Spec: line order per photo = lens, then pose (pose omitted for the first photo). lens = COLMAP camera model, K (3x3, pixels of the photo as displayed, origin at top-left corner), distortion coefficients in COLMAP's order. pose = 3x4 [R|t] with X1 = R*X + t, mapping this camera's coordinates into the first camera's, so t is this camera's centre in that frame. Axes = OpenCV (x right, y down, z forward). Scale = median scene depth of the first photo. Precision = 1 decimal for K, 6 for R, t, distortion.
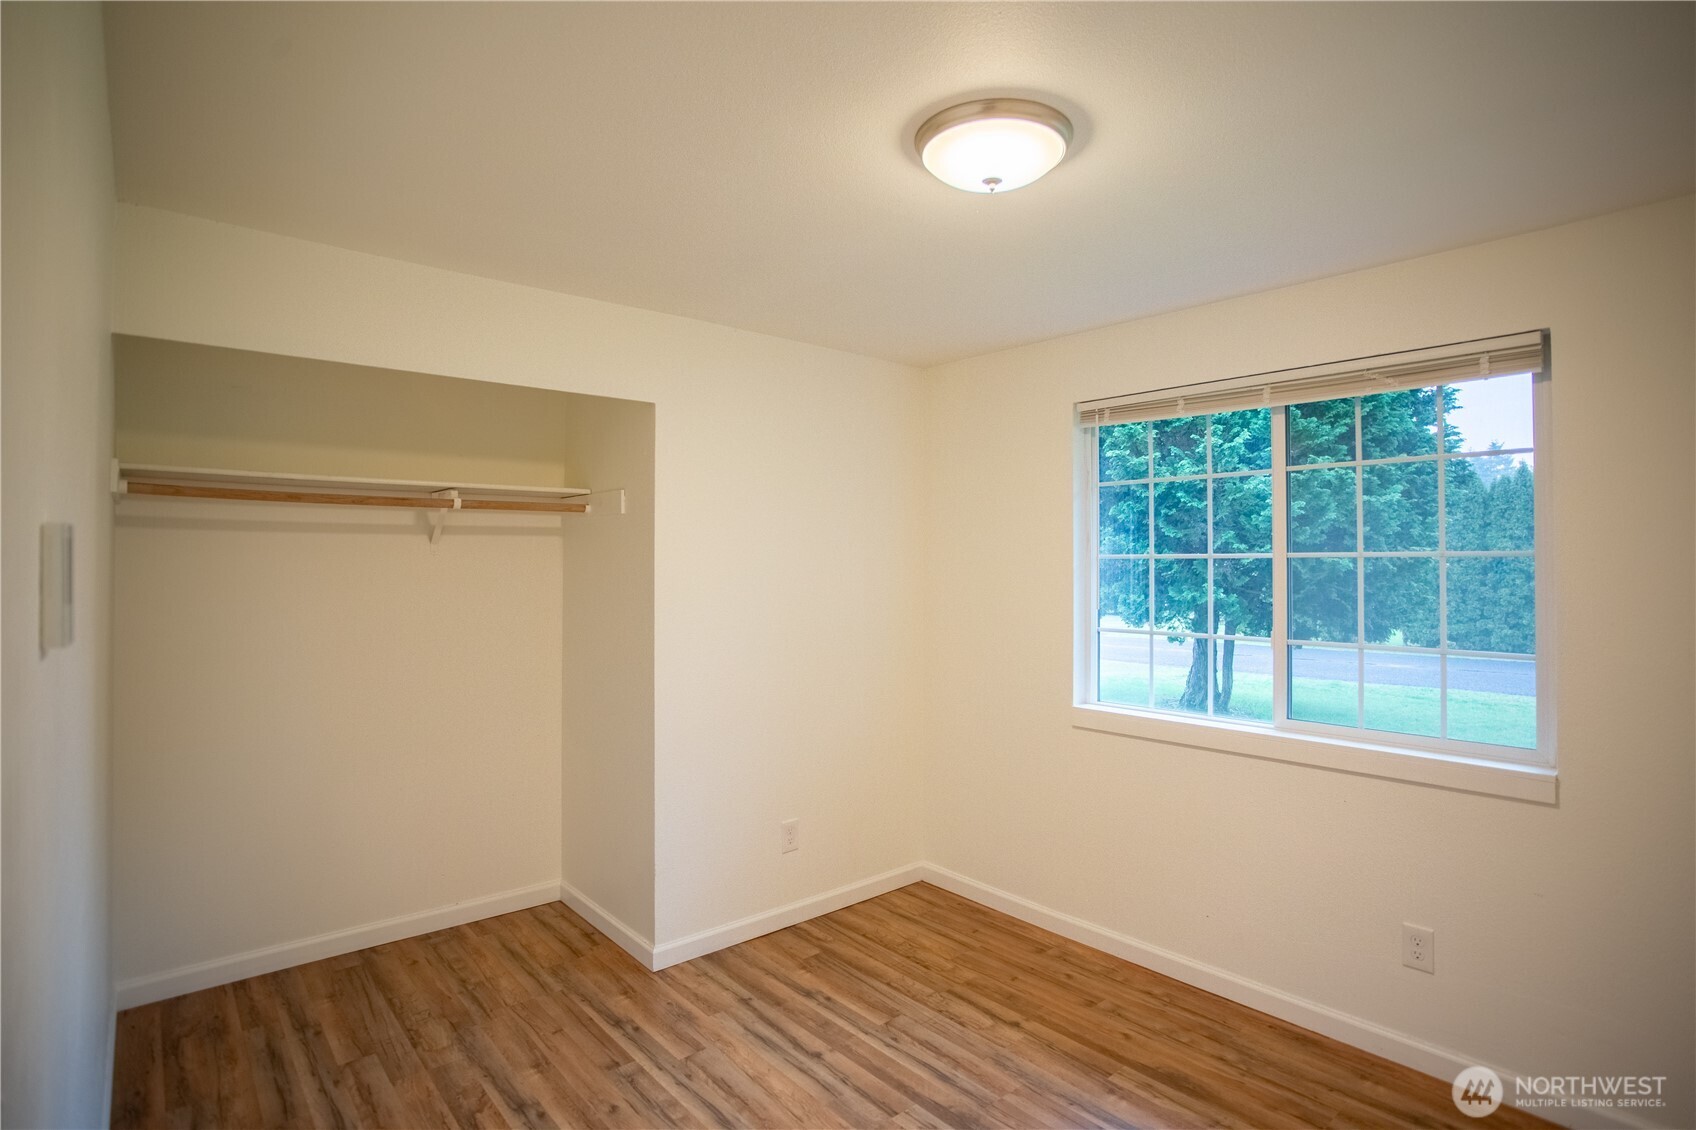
lens RADIAL K [[843.1, 0, 861.9], [0, 843.1, 561.1], [0, 0, 1]] dist [-0.057040, 0.009511]
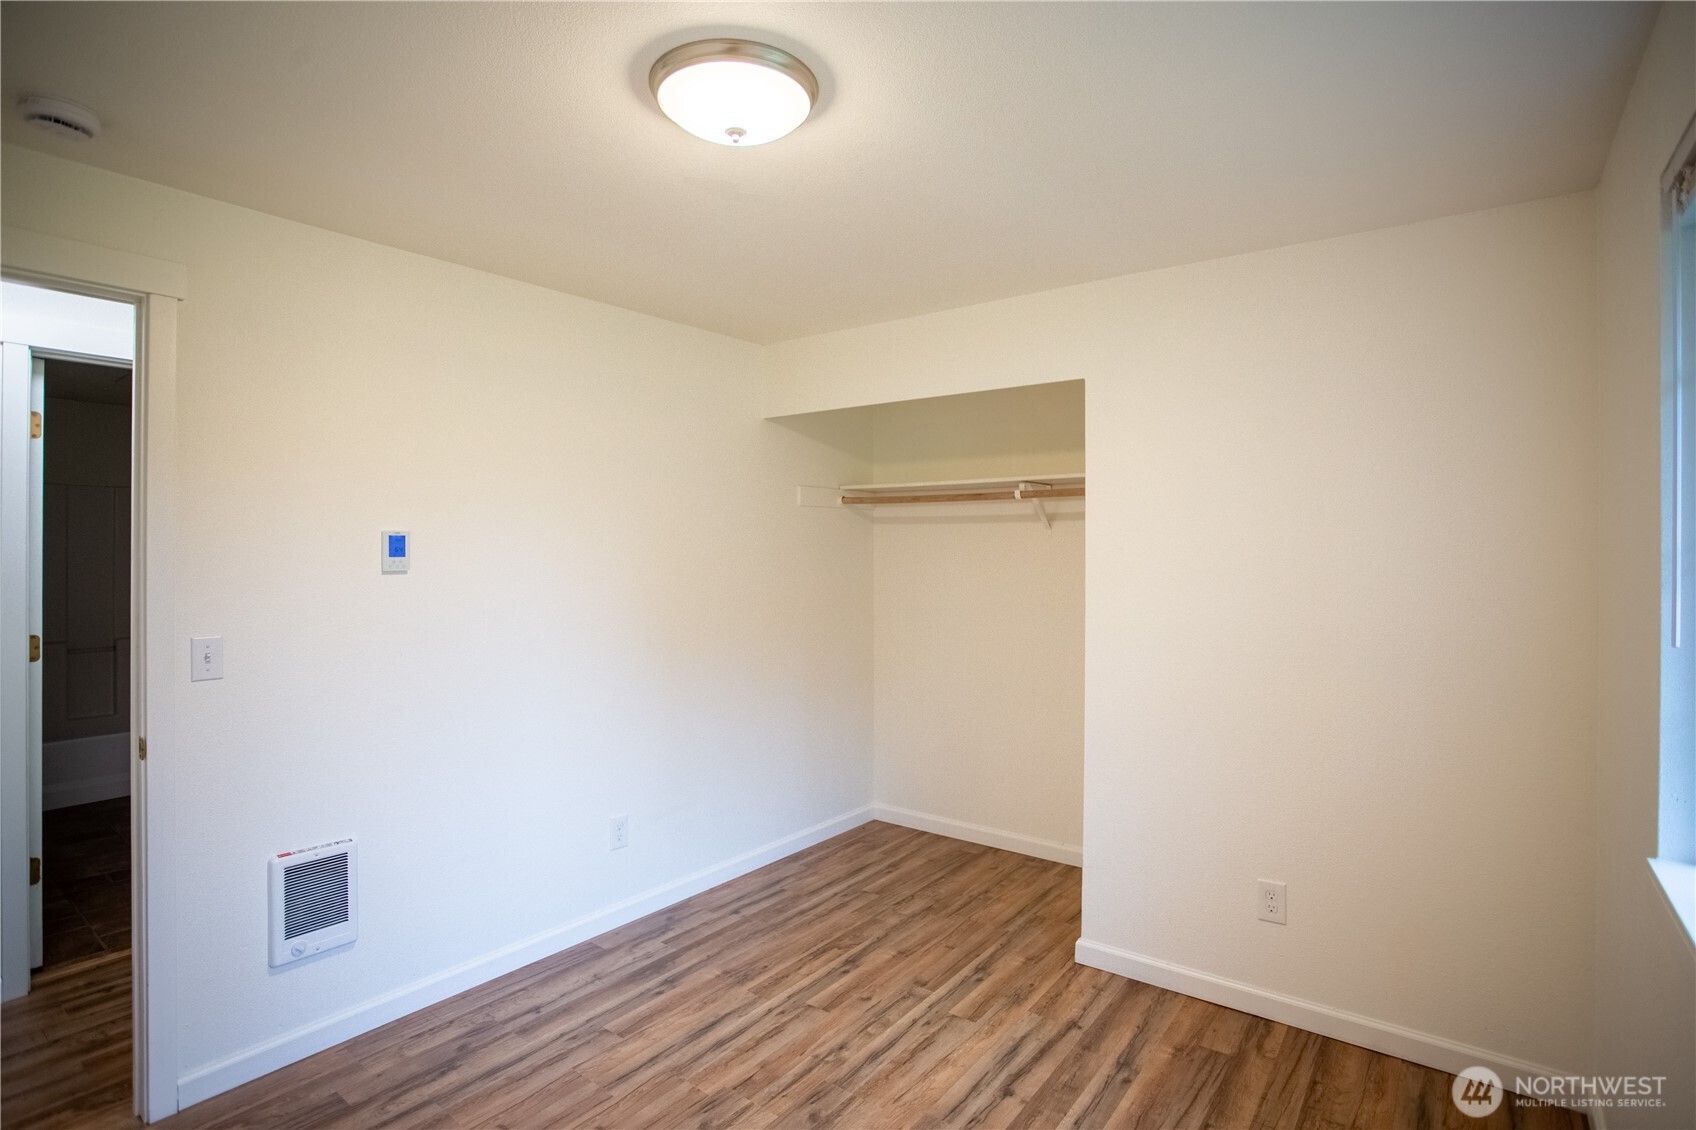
lens RADIAL K [[843.1, 0, 857.5], [0, 843.1, 557.5], [0, 0, 1]] dist [-0.057040, 0.009511]
pose [[0.197662, 0.012004, -0.980197, 0.725157], [0.003466, 0.999910, 0.012945, 0.003547], [0.980264, -0.005956, 0.197603, 0.617021]]
